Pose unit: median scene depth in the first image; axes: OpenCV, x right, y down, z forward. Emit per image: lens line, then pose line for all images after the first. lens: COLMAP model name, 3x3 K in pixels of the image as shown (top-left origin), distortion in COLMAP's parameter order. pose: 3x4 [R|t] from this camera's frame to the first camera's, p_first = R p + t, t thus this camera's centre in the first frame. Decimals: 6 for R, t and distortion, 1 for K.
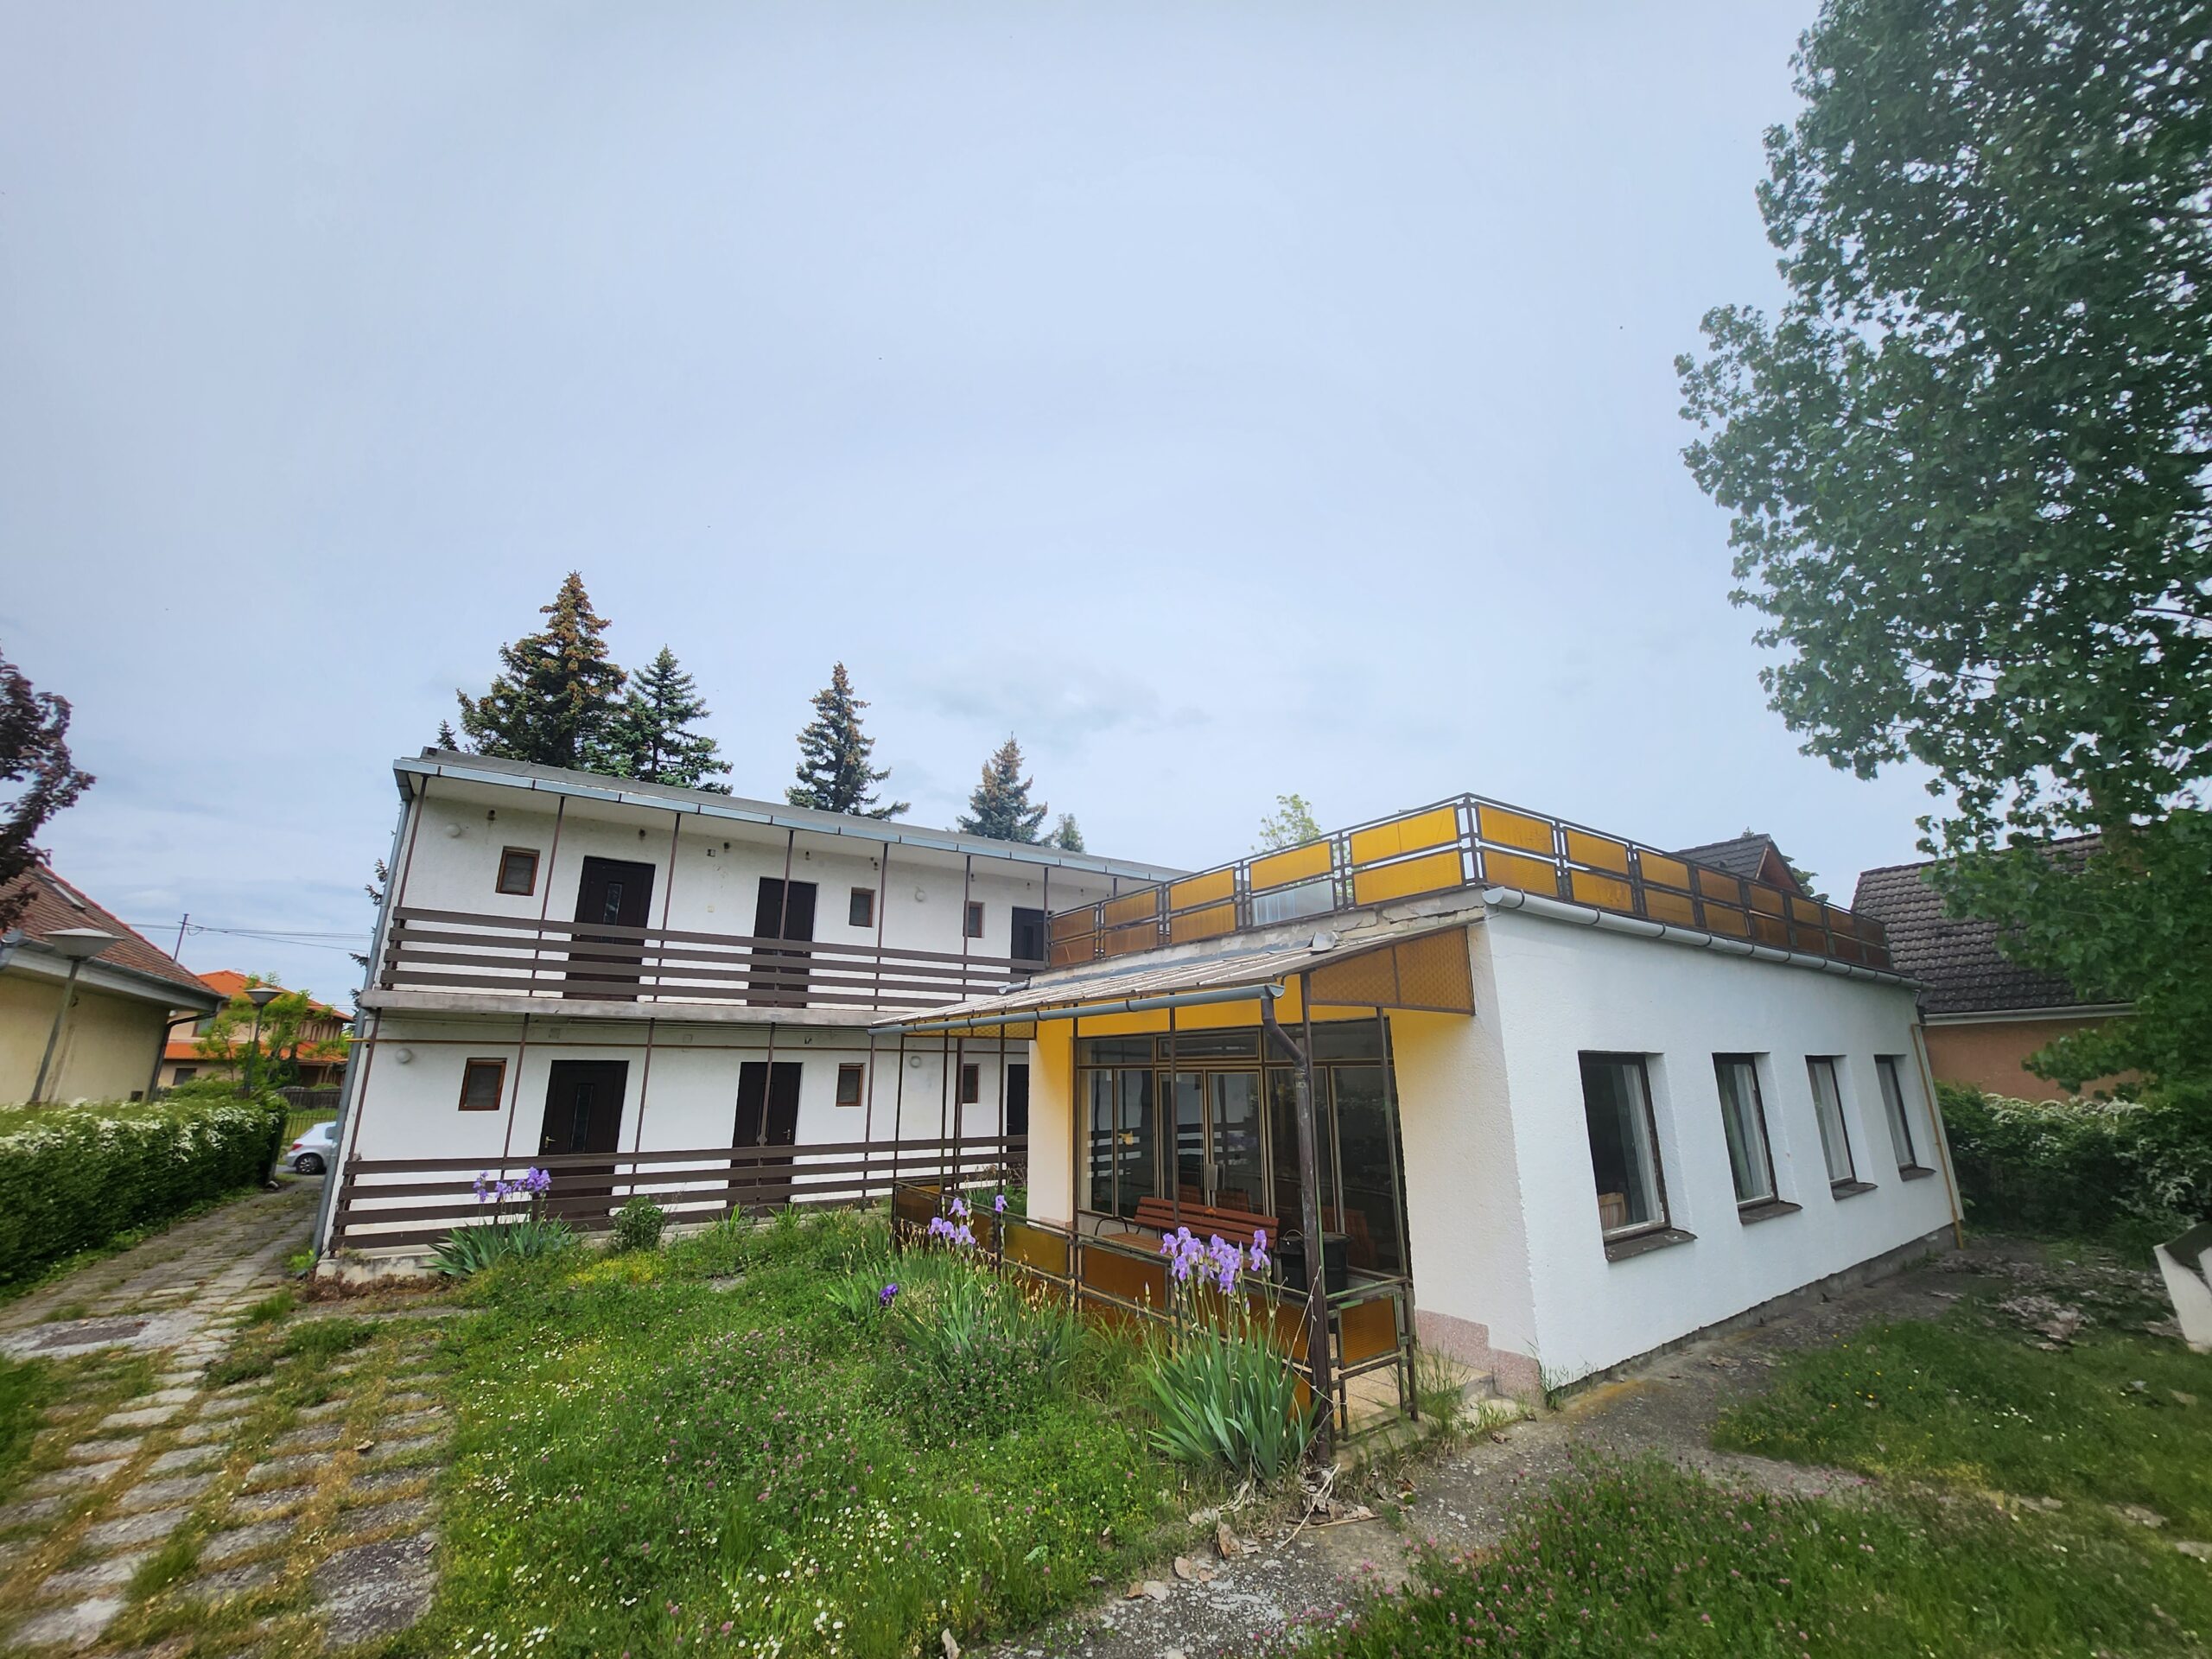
lens RADIAL K [[870.4, 0, 1106.0], [0, 870.4, 829.5], [0, 0, 1]] dist [-0.027369, -0.000155]
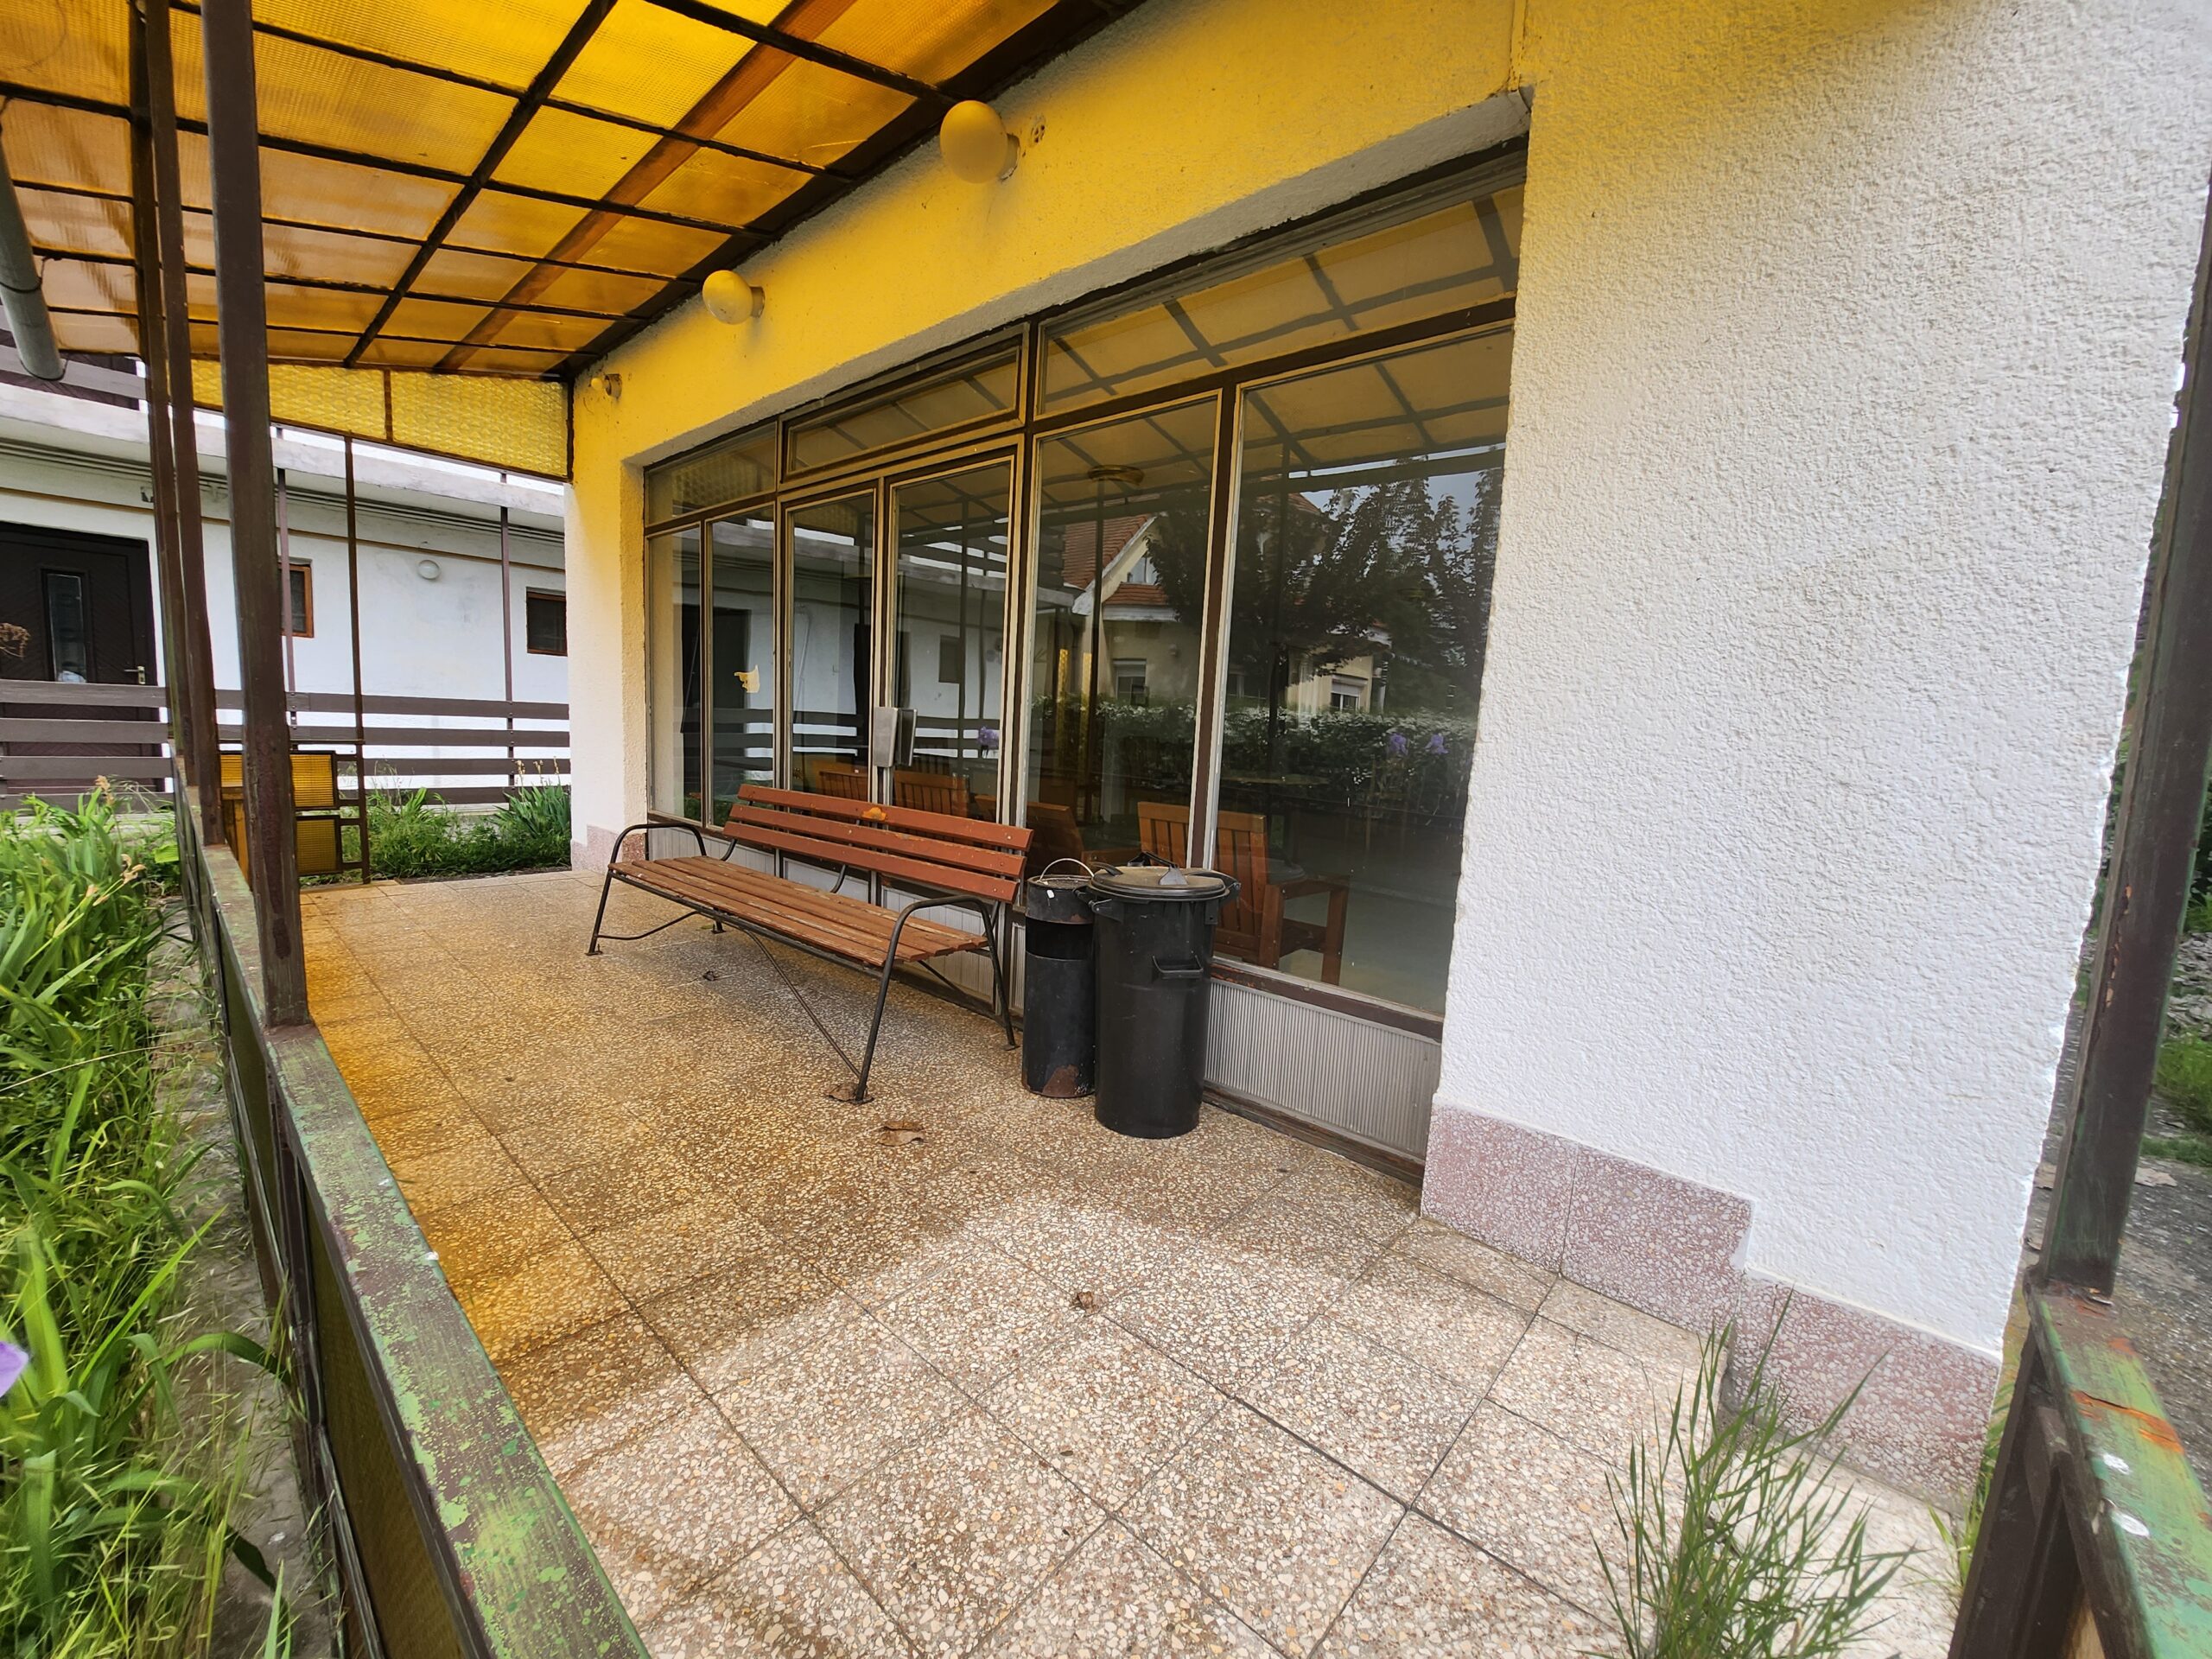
lens RADIAL K [[870.4, 0, 1106.0], [0, 870.4, 829.5], [0, 0, 1]] dist [-0.027369, -0.000155]
pose [[0.968145, 0.022143, 0.249408, 0.137388], [-0.119014, 0.917063, 0.380568, 0.303475], [-0.220296, -0.398128, 0.890485, 0.660458]]
